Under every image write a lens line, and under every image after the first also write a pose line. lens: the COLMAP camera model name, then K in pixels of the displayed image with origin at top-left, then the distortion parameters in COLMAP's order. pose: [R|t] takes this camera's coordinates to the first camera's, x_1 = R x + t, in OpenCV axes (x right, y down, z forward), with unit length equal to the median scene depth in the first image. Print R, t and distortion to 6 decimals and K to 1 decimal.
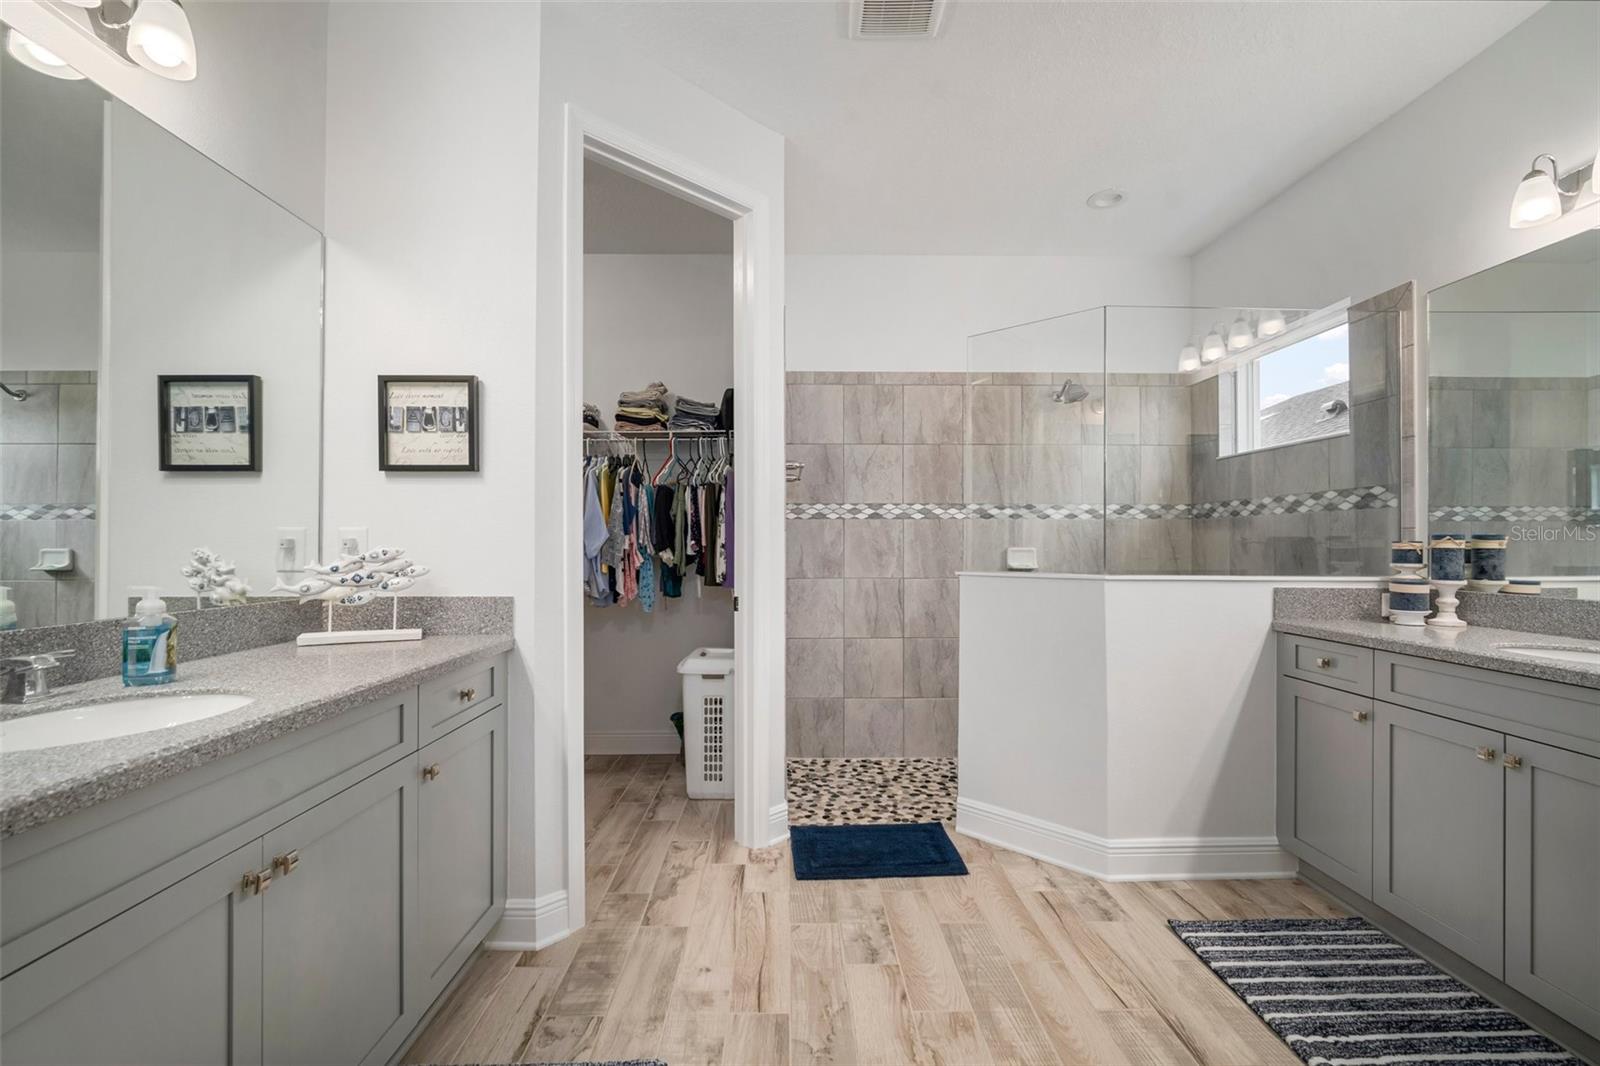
lens RADIAL K [[698.8, 0, 799.9], [0, 698.8, 536.8], [0, 0, 1]] dist [-0.006984, 0.001280]
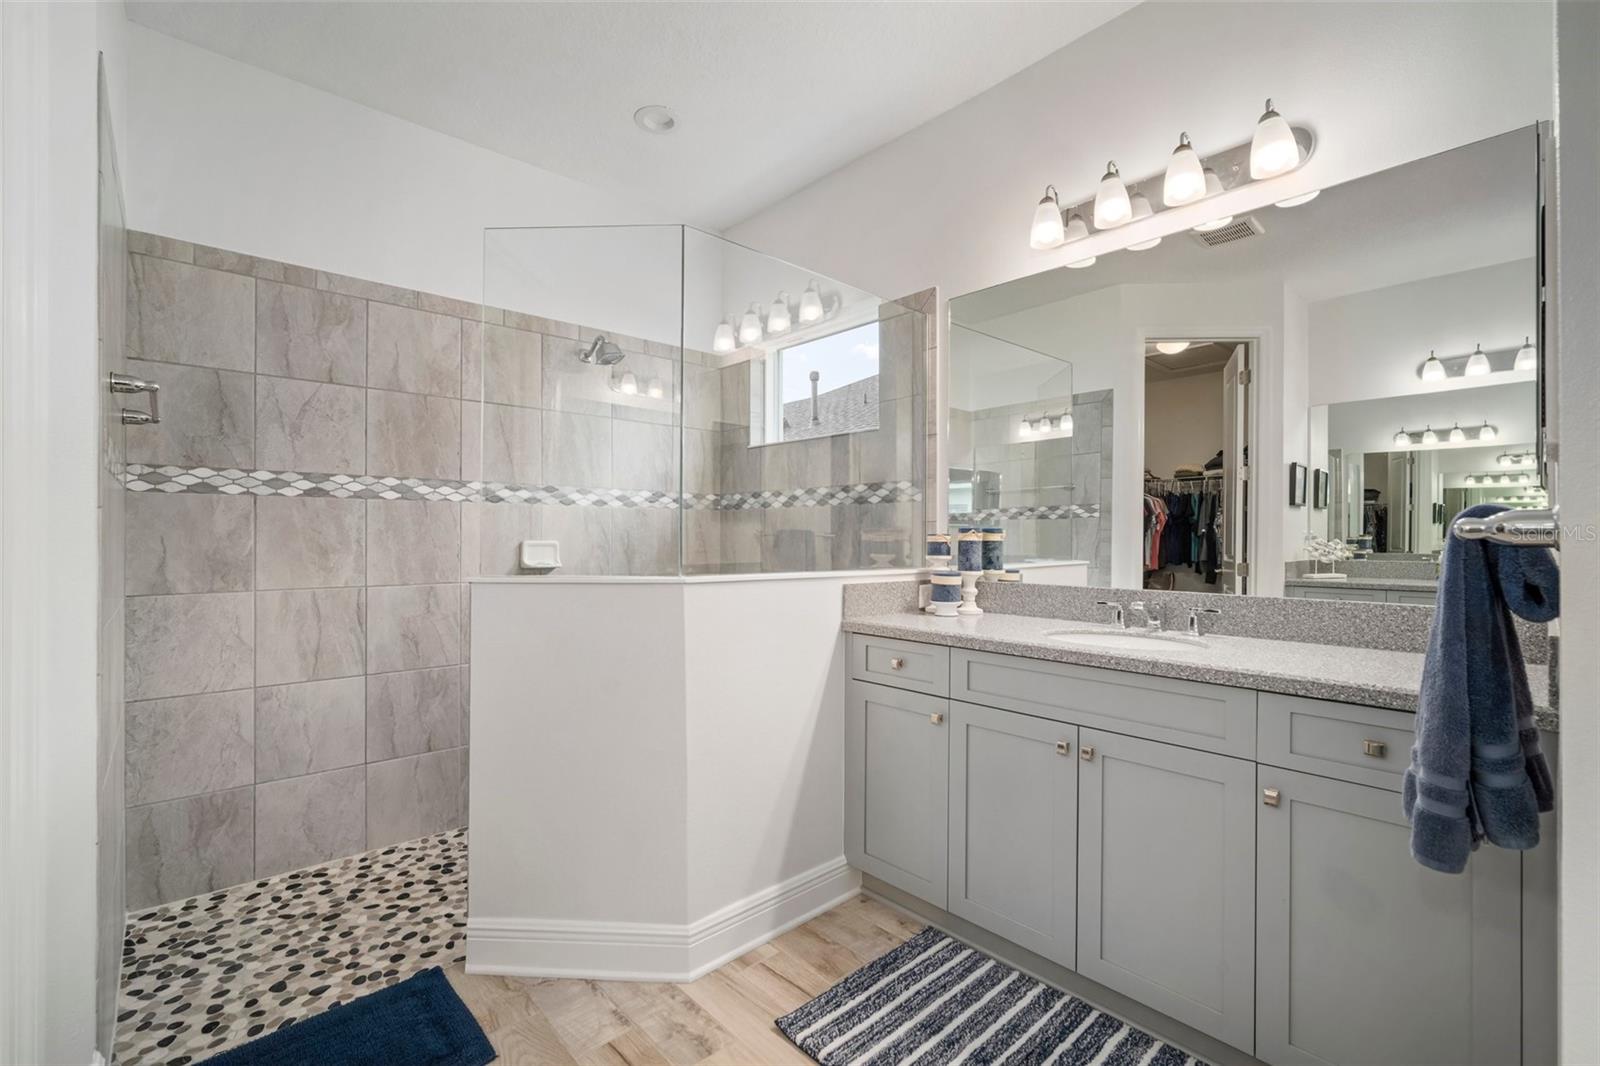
lens RADIAL K [[698.8, 0, 799.9], [0, 698.8, 536.8], [0, 0, 1]] dist [-0.006984, 0.001280]
pose [[0.752659, 0.002186, 0.658407, 0.023680], [-0.008790, 0.999939, 0.006730, 0.003718], [-0.658352, -0.010853, 0.752632, 0.255095]]
